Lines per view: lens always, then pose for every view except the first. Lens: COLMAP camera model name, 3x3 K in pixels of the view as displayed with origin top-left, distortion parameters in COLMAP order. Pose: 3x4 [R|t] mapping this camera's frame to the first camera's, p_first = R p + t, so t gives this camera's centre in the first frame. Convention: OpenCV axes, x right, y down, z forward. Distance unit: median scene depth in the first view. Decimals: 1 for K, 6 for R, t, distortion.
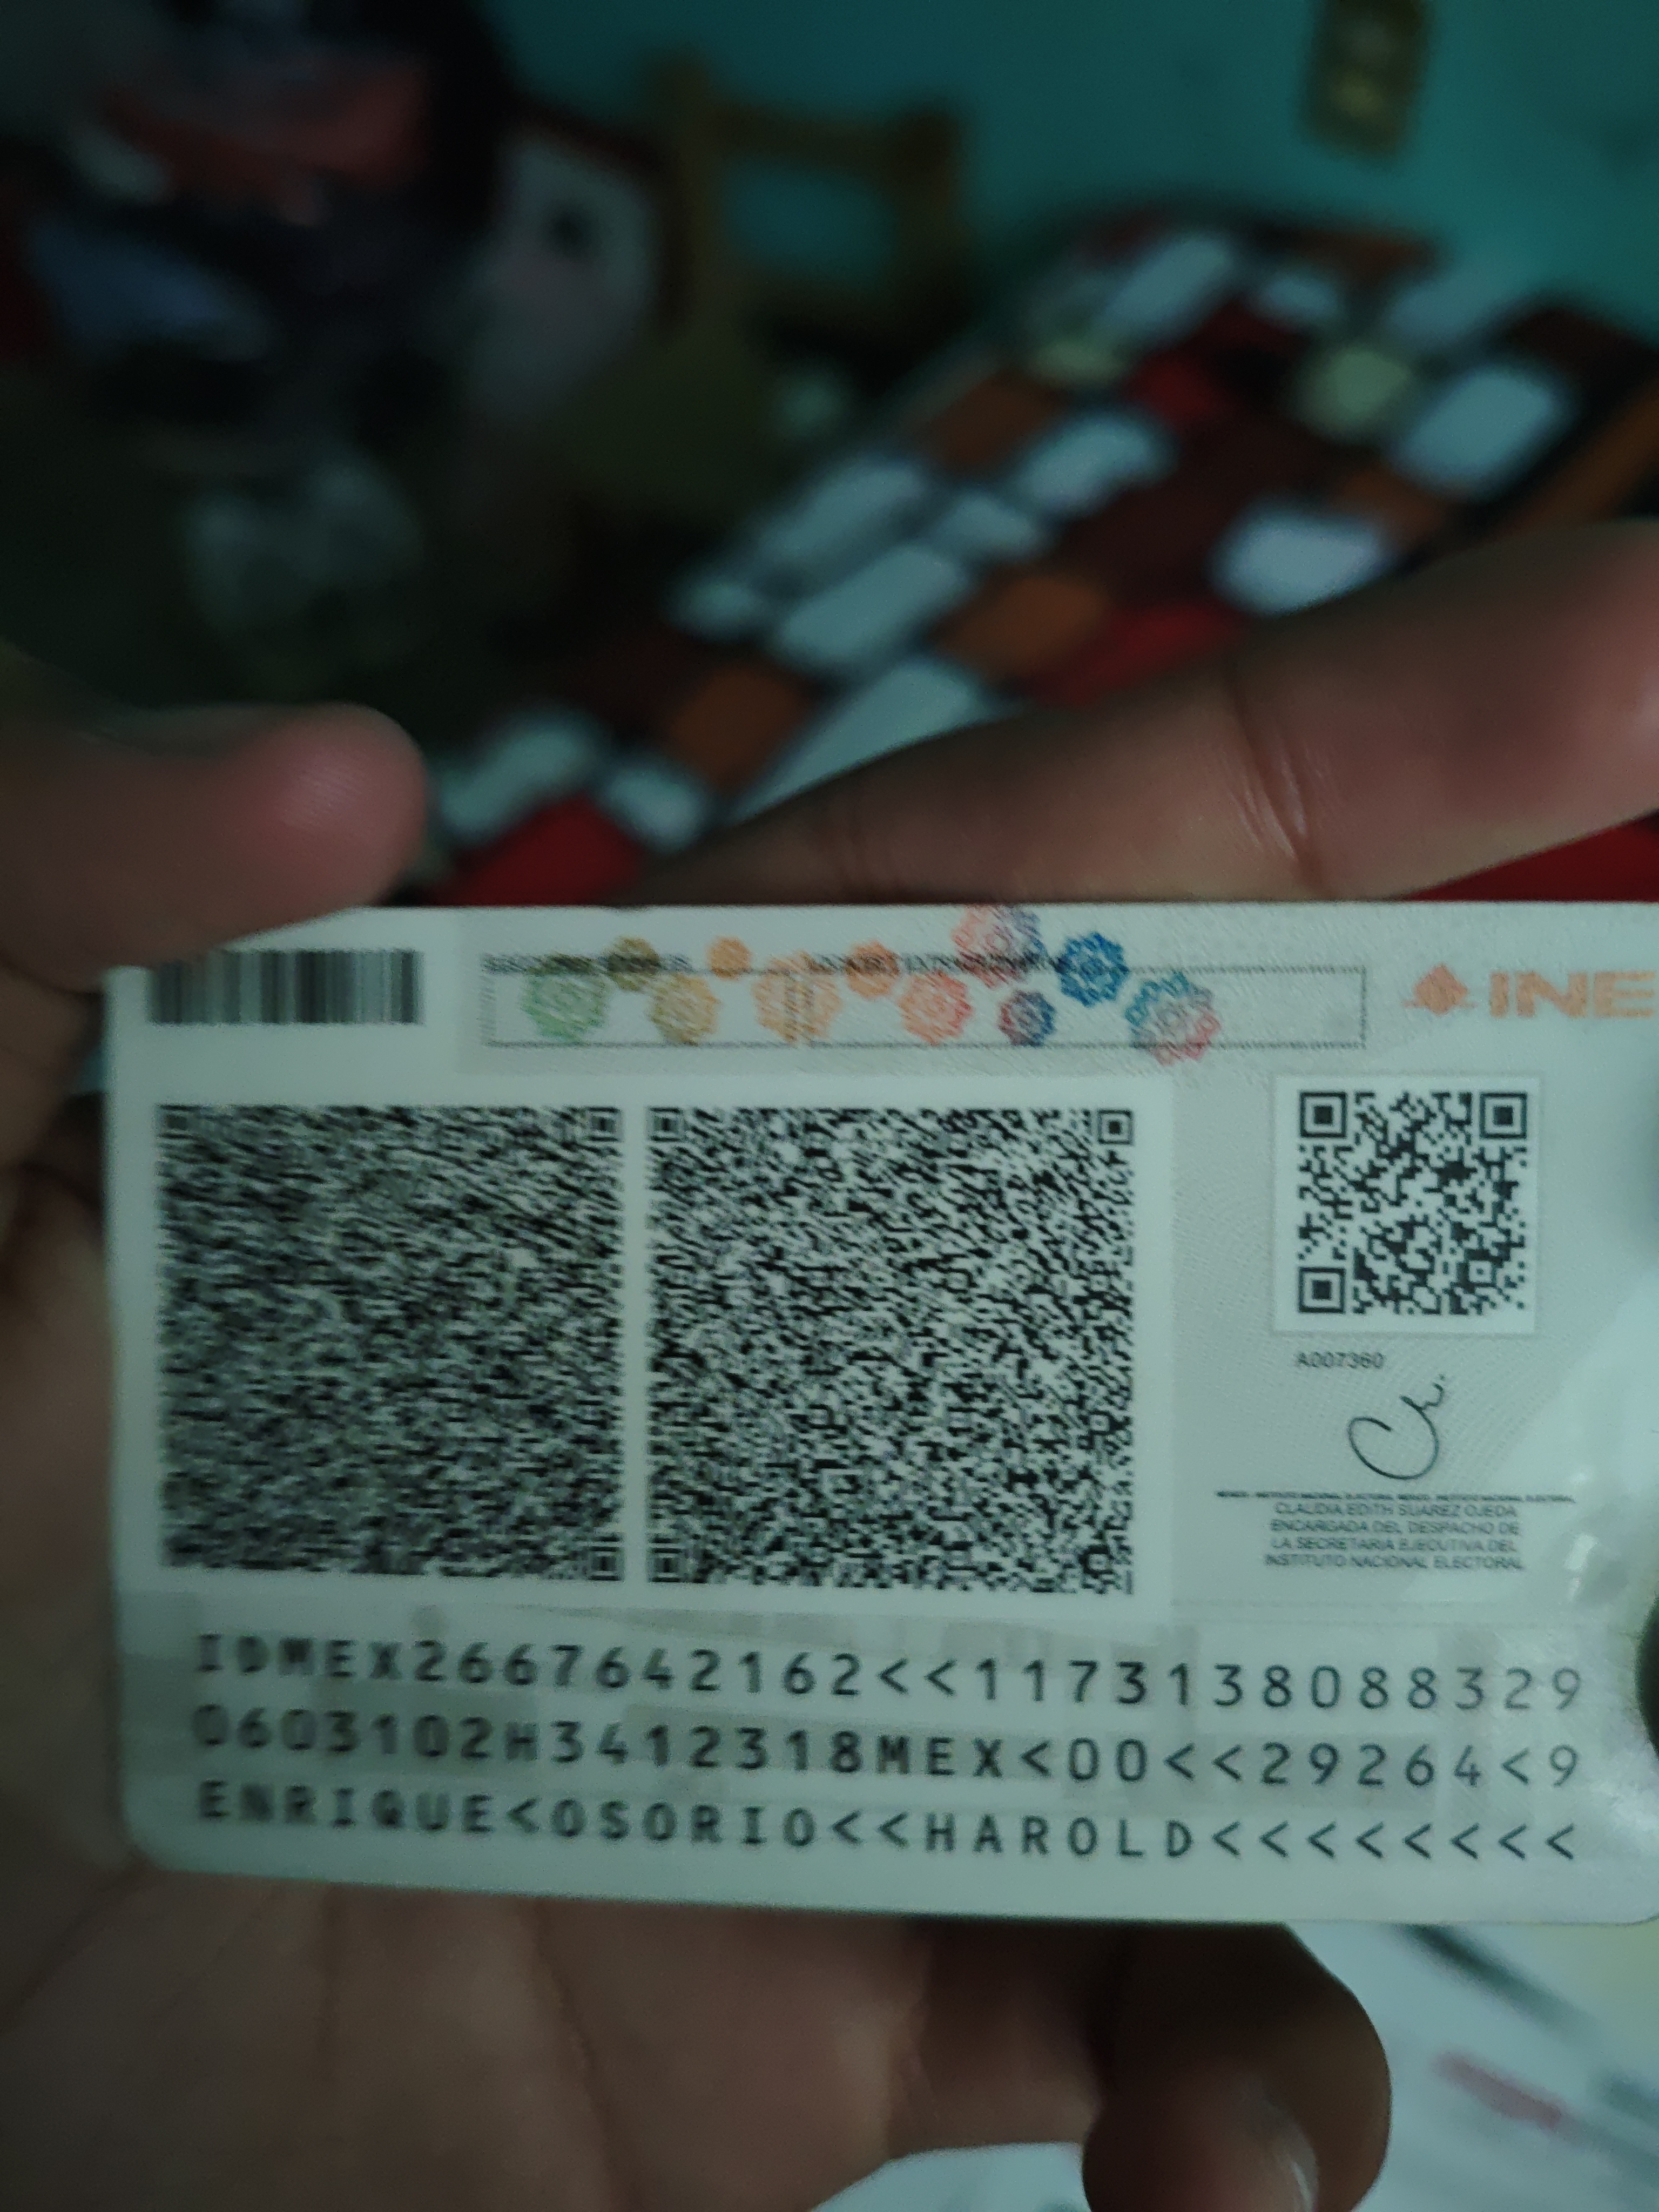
lens RADIAL K [[1508.9, 0, 863.3], [0, 1508.9, 1100.7], [0, 0, 1]] dist [0.086154, -0.276269]
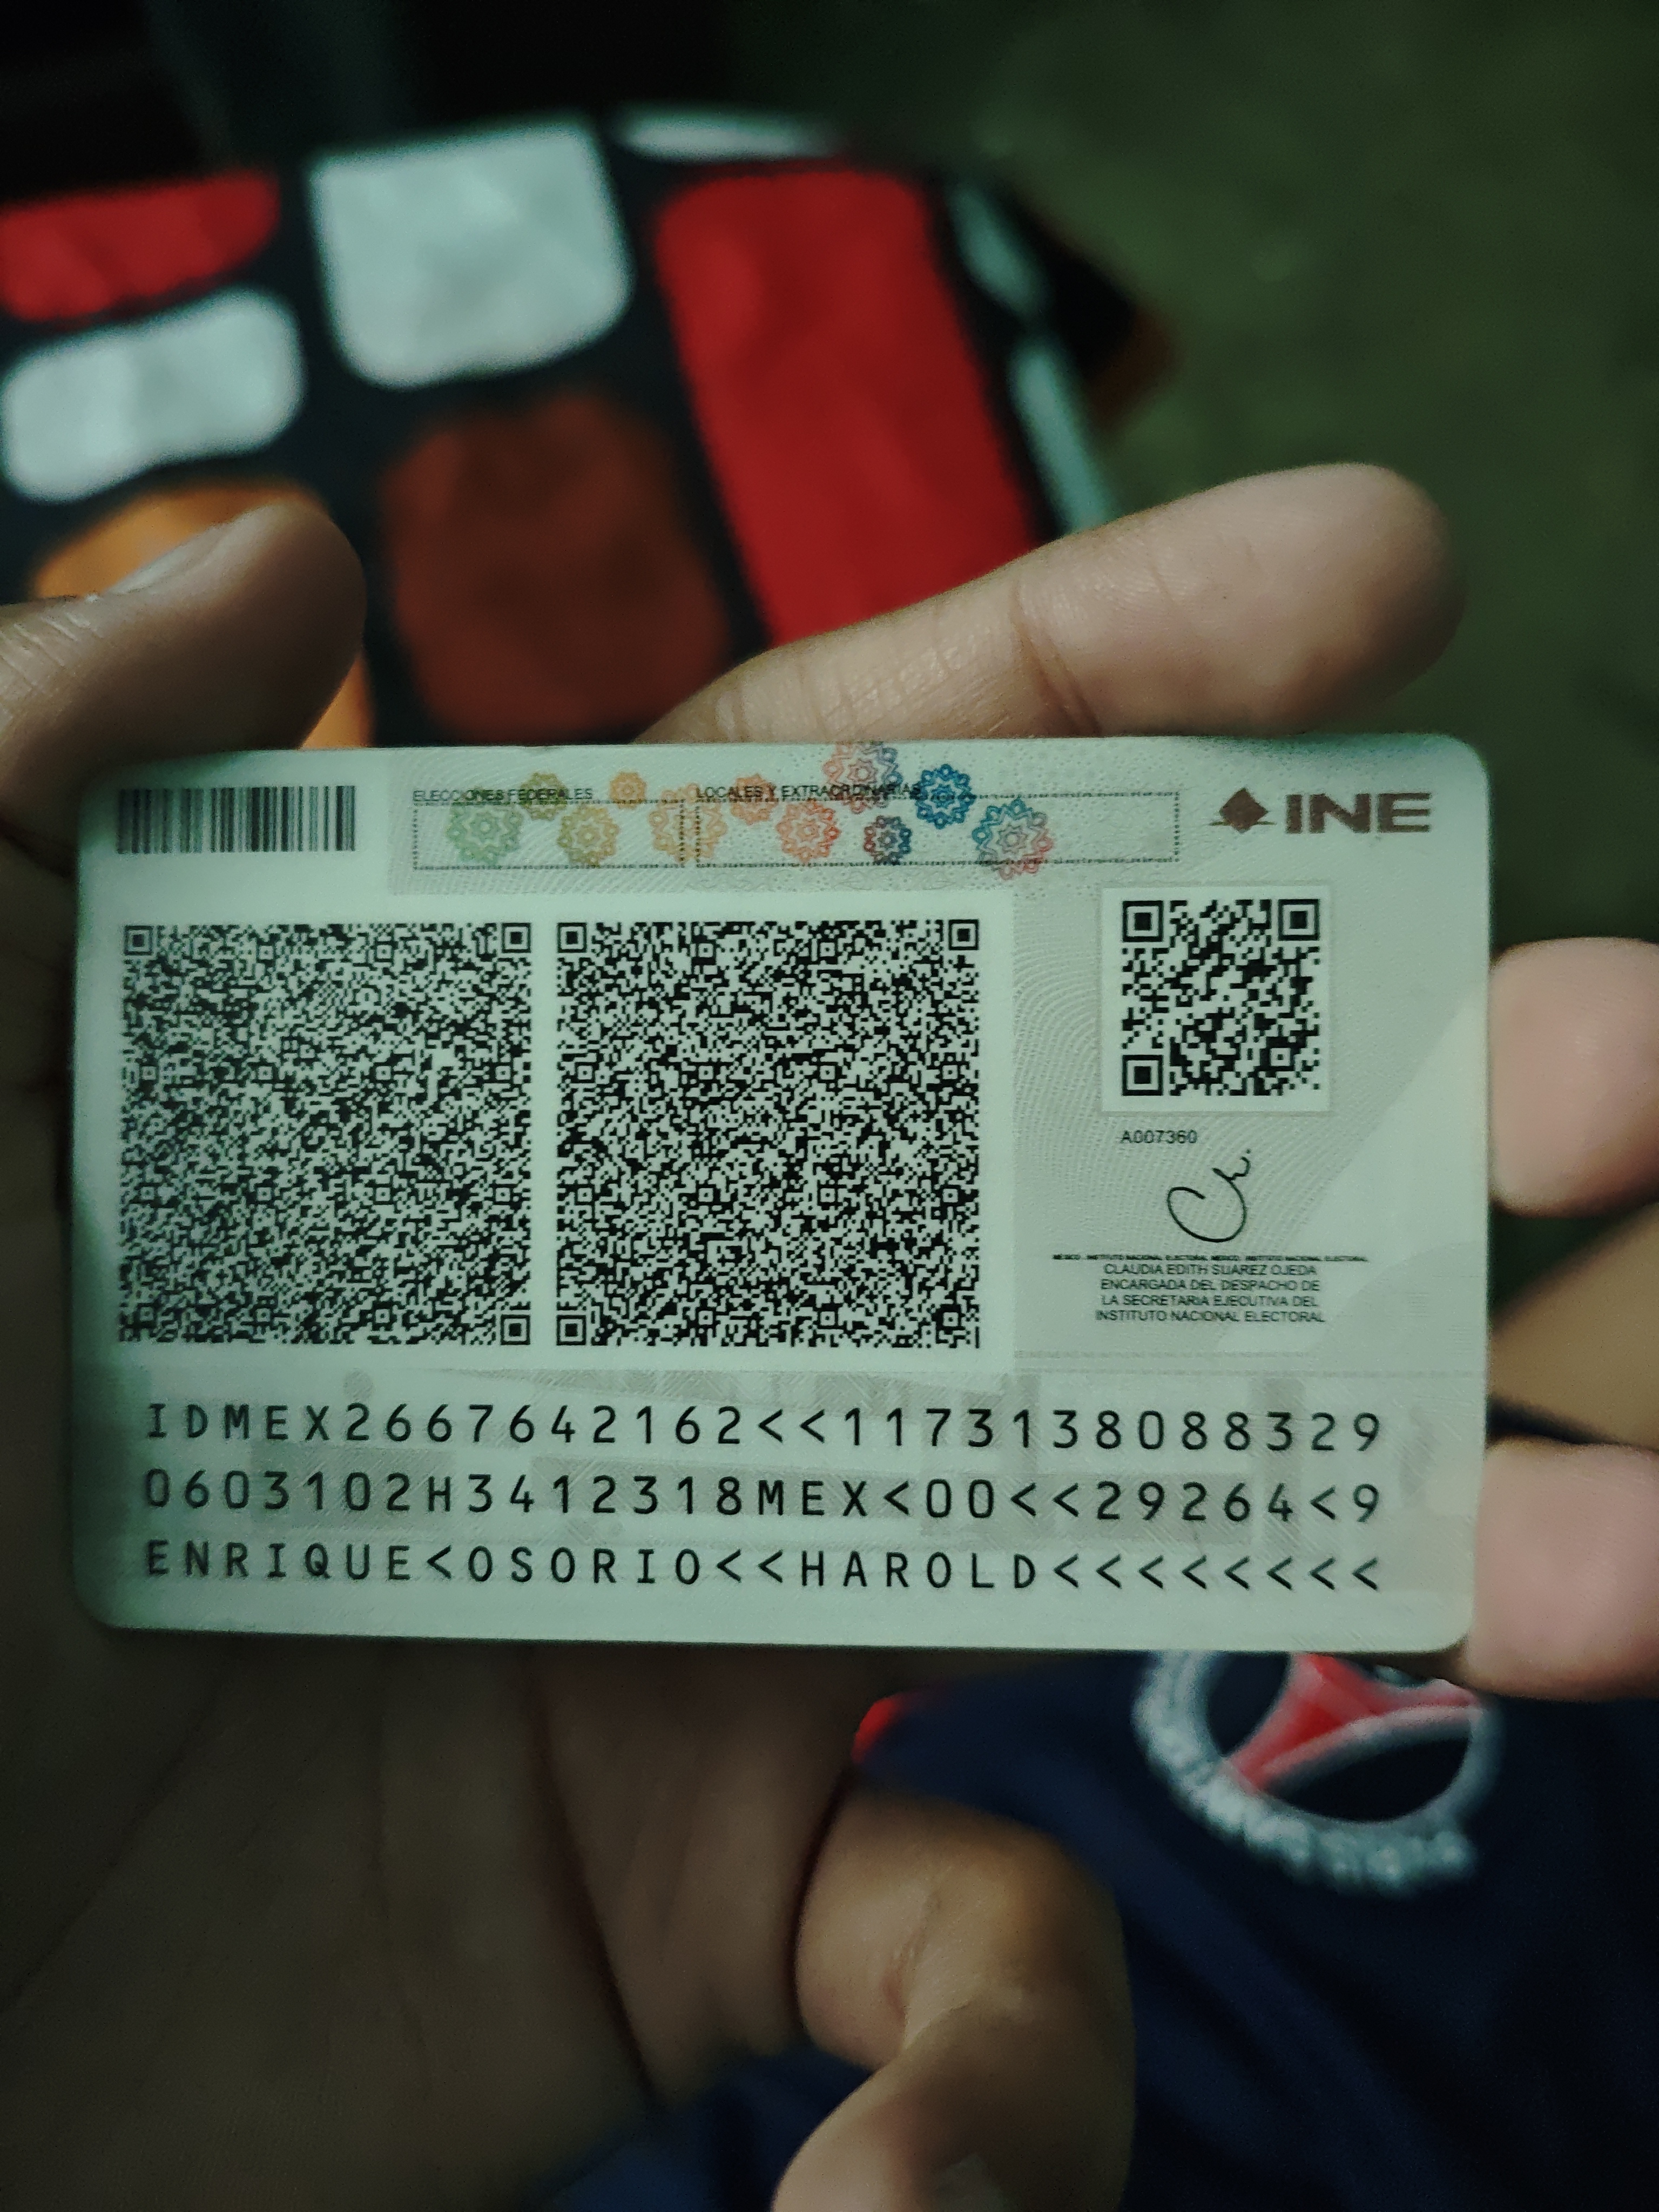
lens RADIAL K [[1508.9, 0, 863.3], [0, 1508.9, 1100.7], [0, 0, 1]] dist [0.086154, -0.276269]
pose [[0.995305, -0.022396, 0.094158, -0.016873], [0.010315, 0.991864, 0.126881, -0.003348], [-0.096234, -0.125314, 0.987439, -0.118355]]
